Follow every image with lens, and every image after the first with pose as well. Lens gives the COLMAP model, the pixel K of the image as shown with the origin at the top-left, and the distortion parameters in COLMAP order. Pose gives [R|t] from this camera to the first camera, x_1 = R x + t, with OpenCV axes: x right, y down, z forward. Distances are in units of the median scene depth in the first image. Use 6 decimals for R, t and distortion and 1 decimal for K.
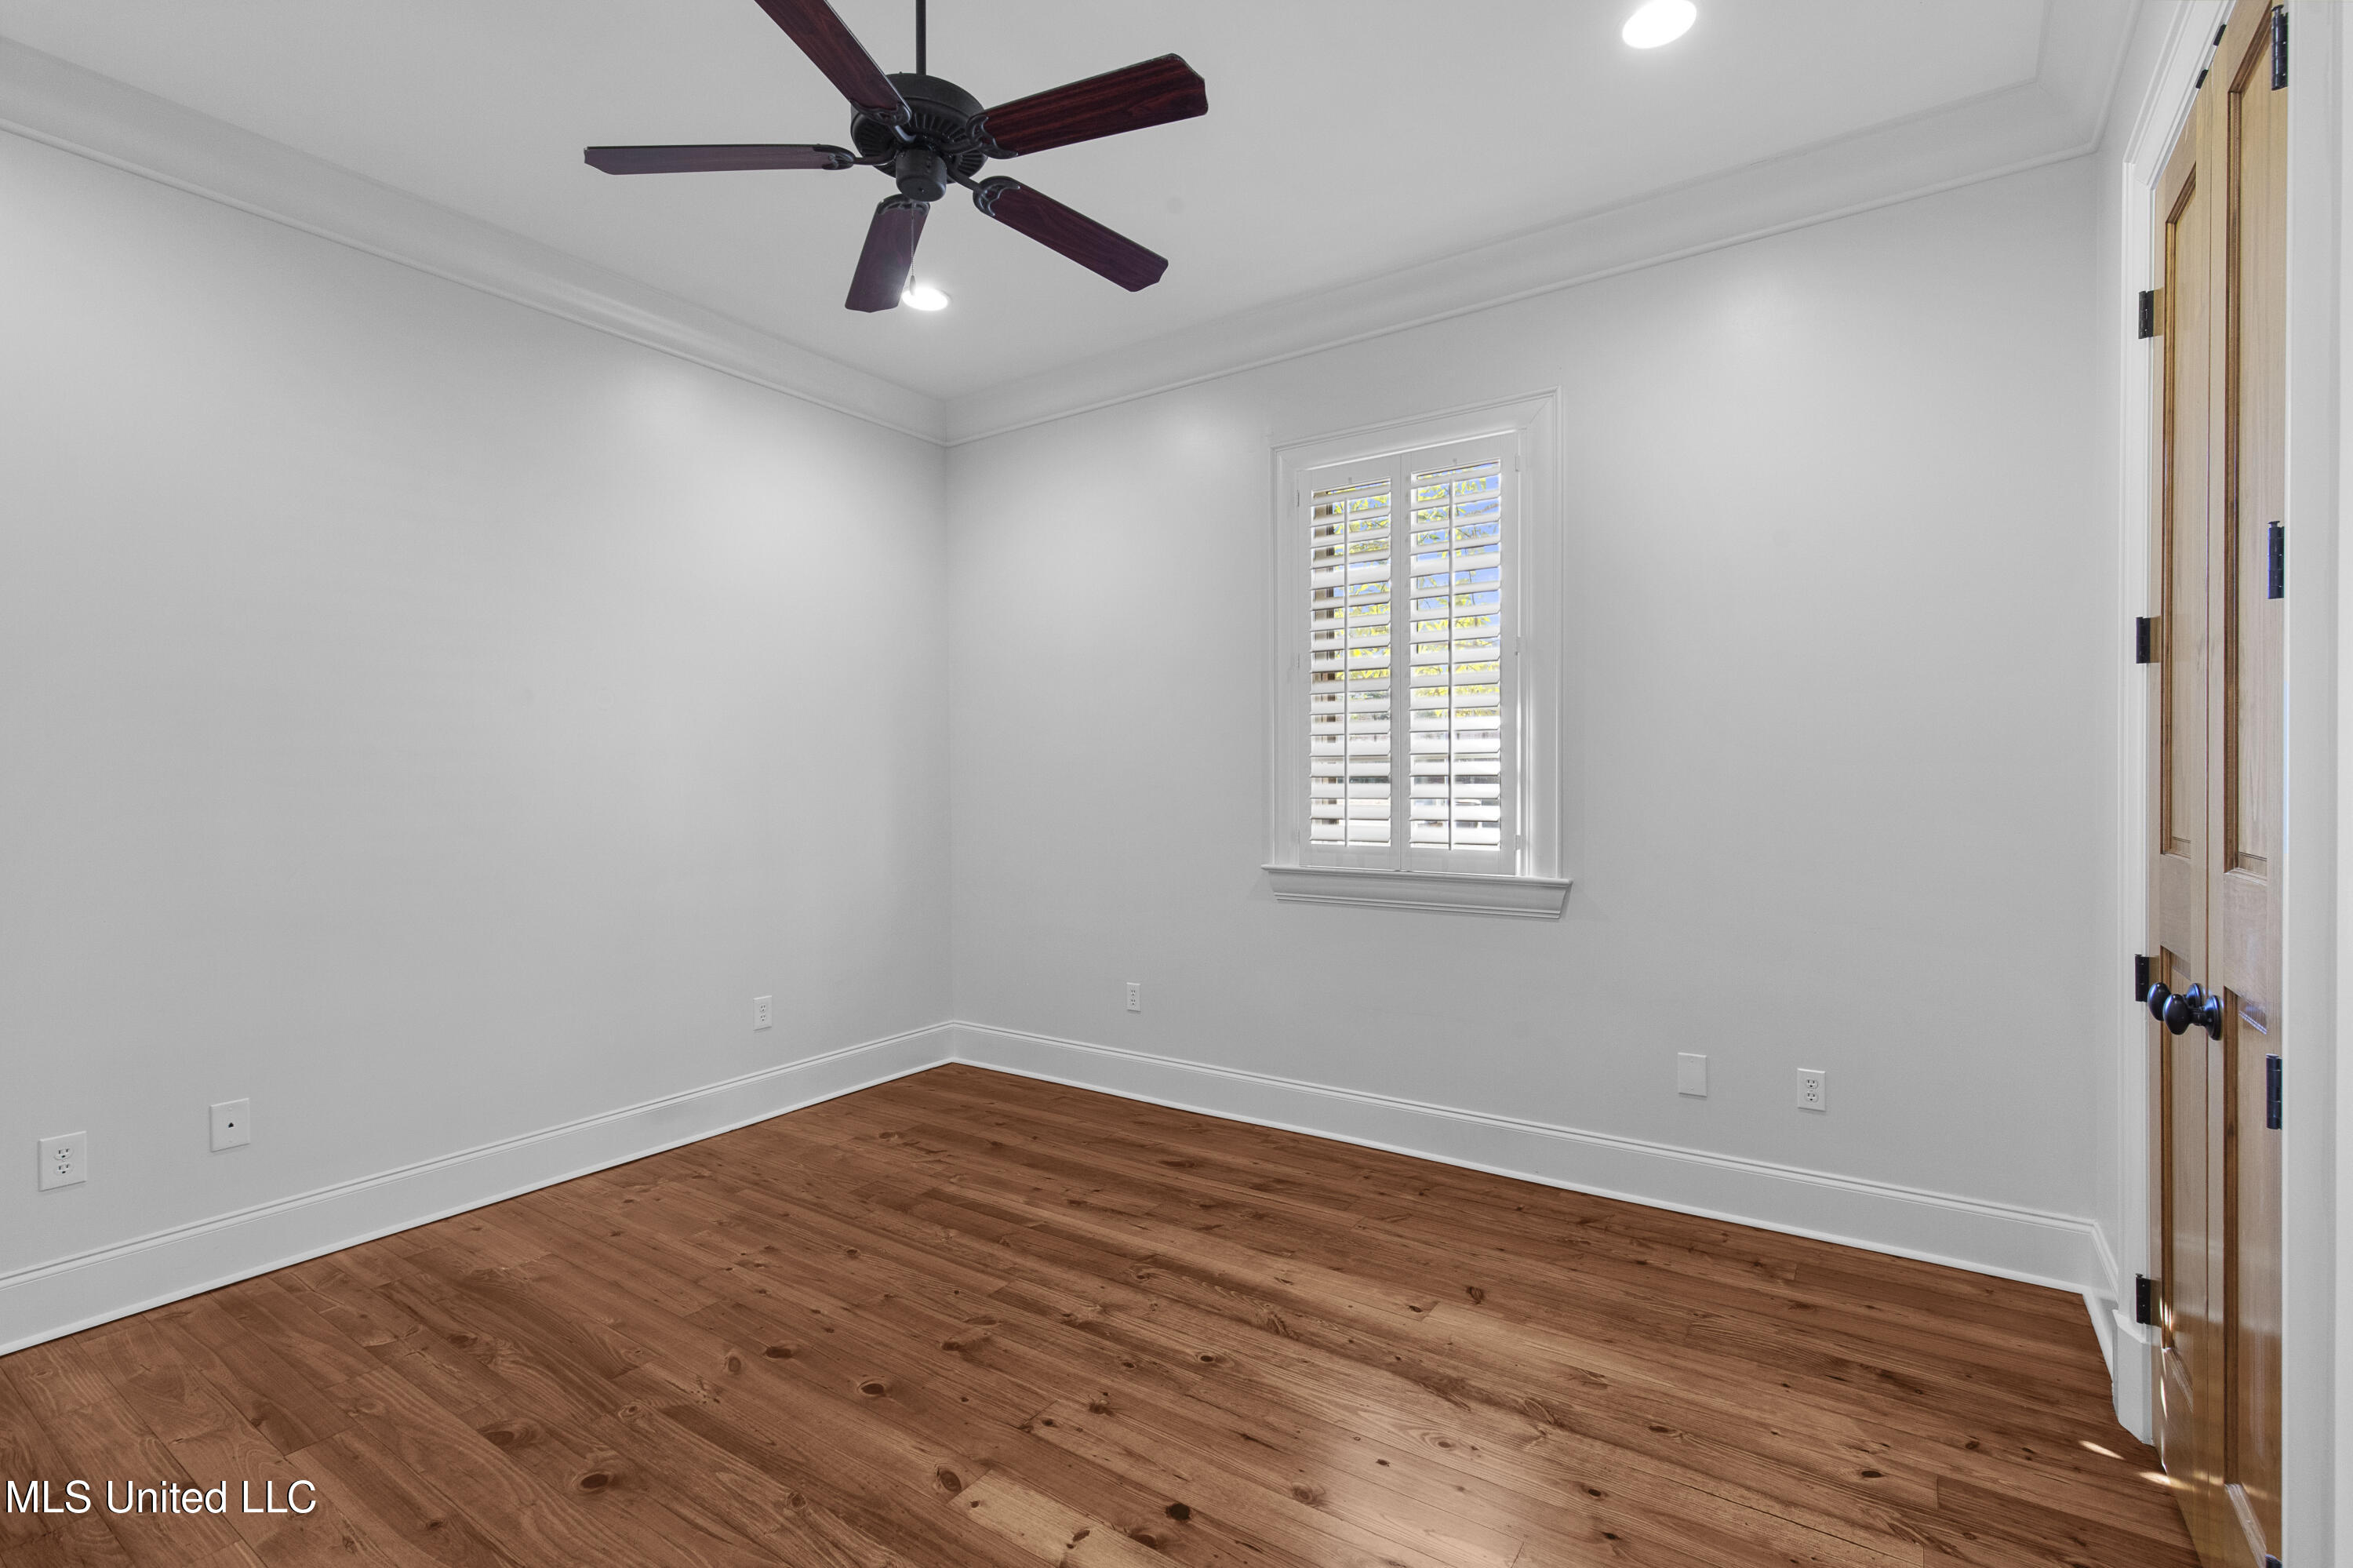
lens RADIAL K [[1076.4, 0, 1170.0], [0, 1076.4, 789.5], [0, 0, 1]] dist [0.011582, -0.003259]
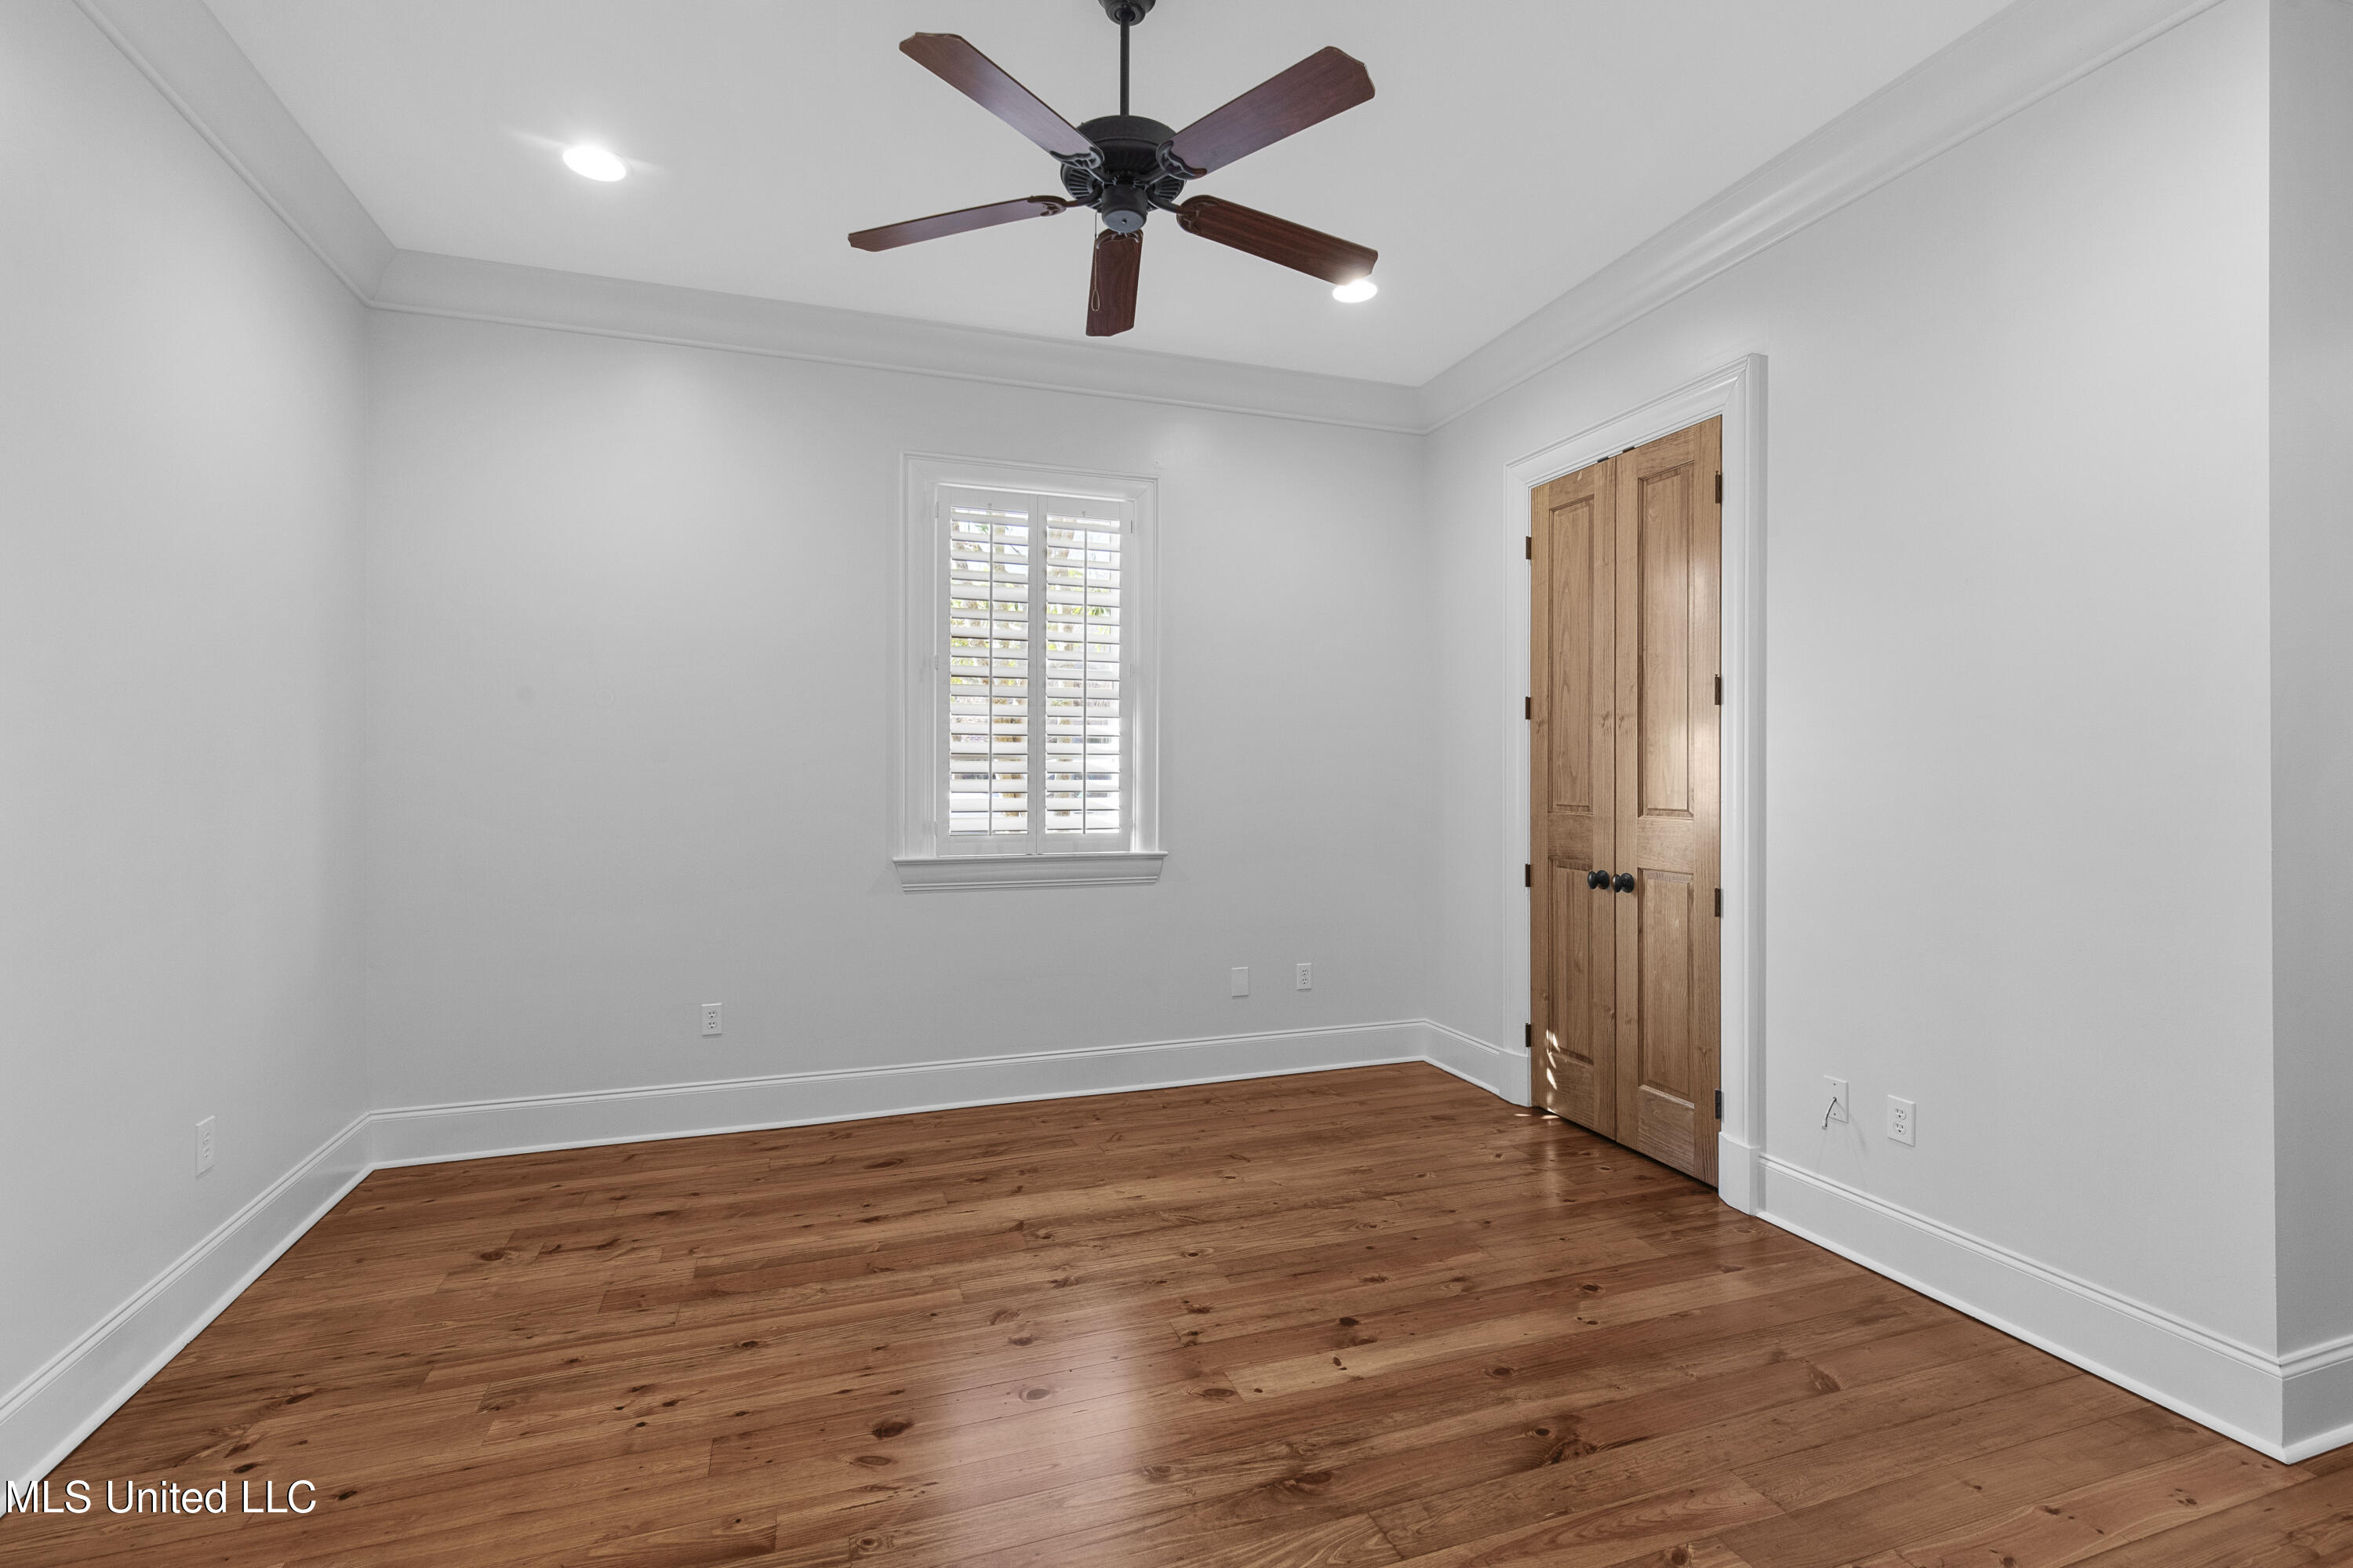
lens RADIAL K [[1076.4, 0, 1168.4], [0, 1076.4, 773.7], [0, 0, 1]] dist [0.011582, -0.003259]
pose [[0.590501, 0.003634, 0.807028, -0.679386], [0.004547, 0.999959, -0.007829, -0.001431], [-0.807024, 0.008293, 0.590461, 0.216279]]
